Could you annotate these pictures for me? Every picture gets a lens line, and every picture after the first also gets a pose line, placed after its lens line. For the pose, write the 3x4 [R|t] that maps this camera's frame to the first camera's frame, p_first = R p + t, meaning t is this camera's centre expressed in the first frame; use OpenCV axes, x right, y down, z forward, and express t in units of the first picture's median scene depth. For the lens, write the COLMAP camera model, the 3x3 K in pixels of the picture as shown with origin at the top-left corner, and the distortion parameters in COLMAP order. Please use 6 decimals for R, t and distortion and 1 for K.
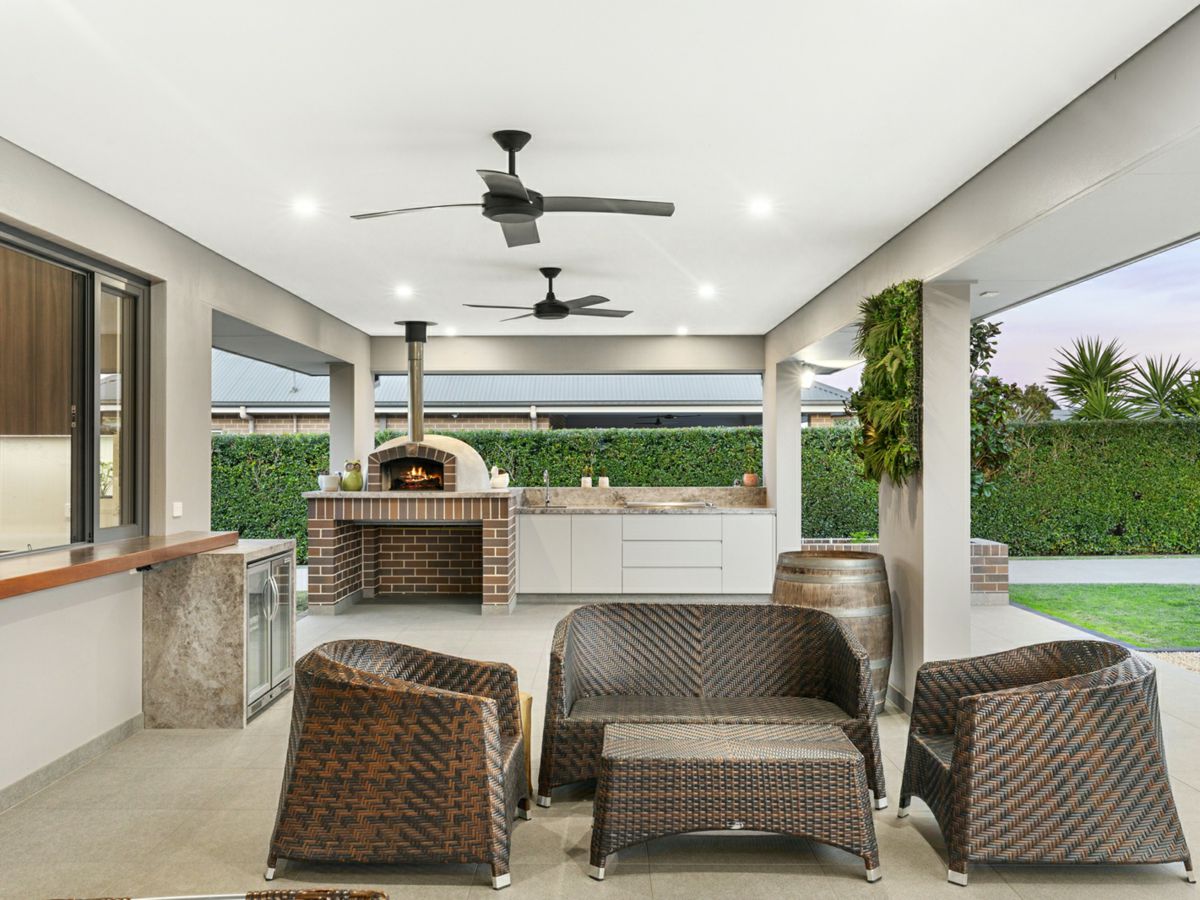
lens RADIAL K [[1084.4, 0, 600.0], [0, 1084.4, 450.0], [0, 0, 1]] dist [0.001356, -0.000325]
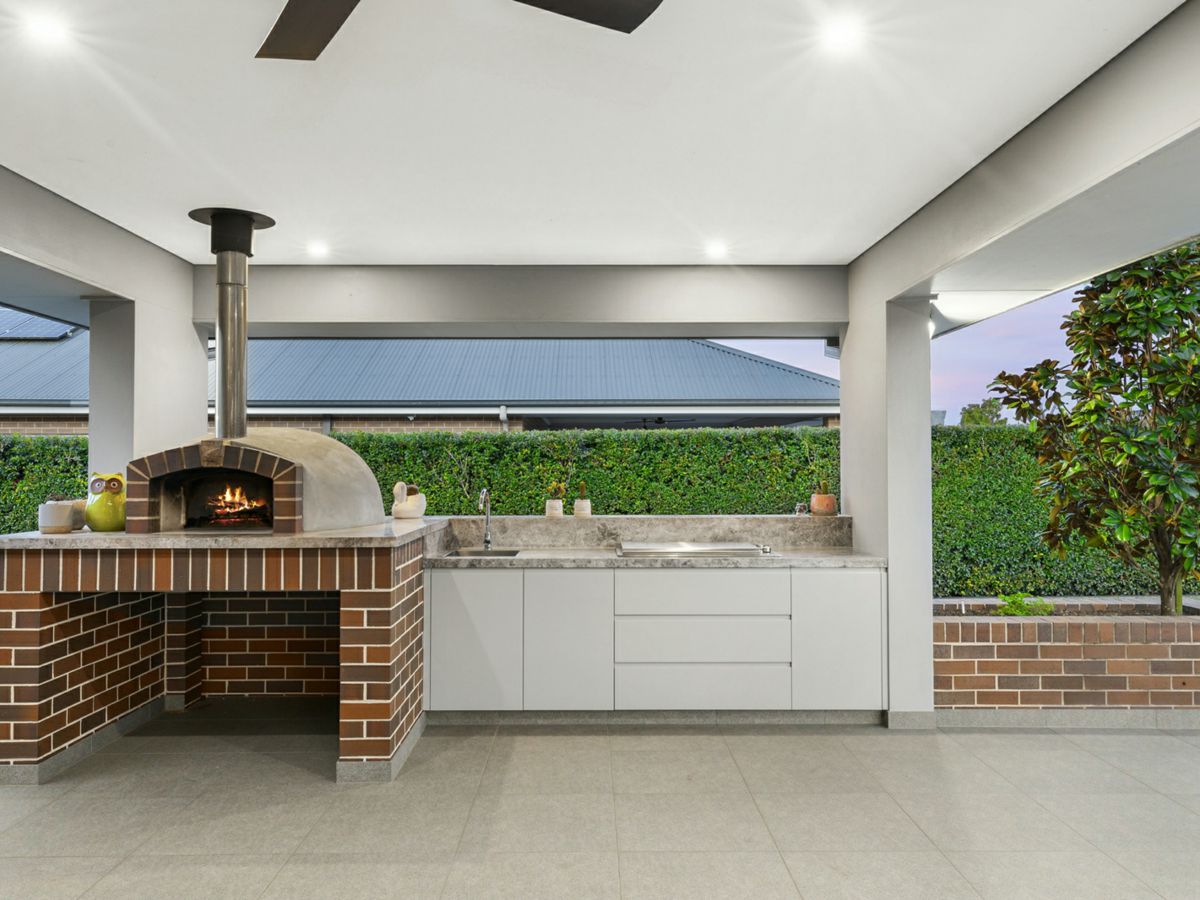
lens RADIAL K [[963.1, 0, 600.0], [0, 963.1, 450.0], [0, 0, 1]] dist [-0.000238, -0.001963]
pose [[0.999895, 0.000076, 0.014480, 0.005512], [0.000076, 0.999945, -0.010459, 0.002804], [-0.014480, 0.010459, 0.999840, 0.466259]]
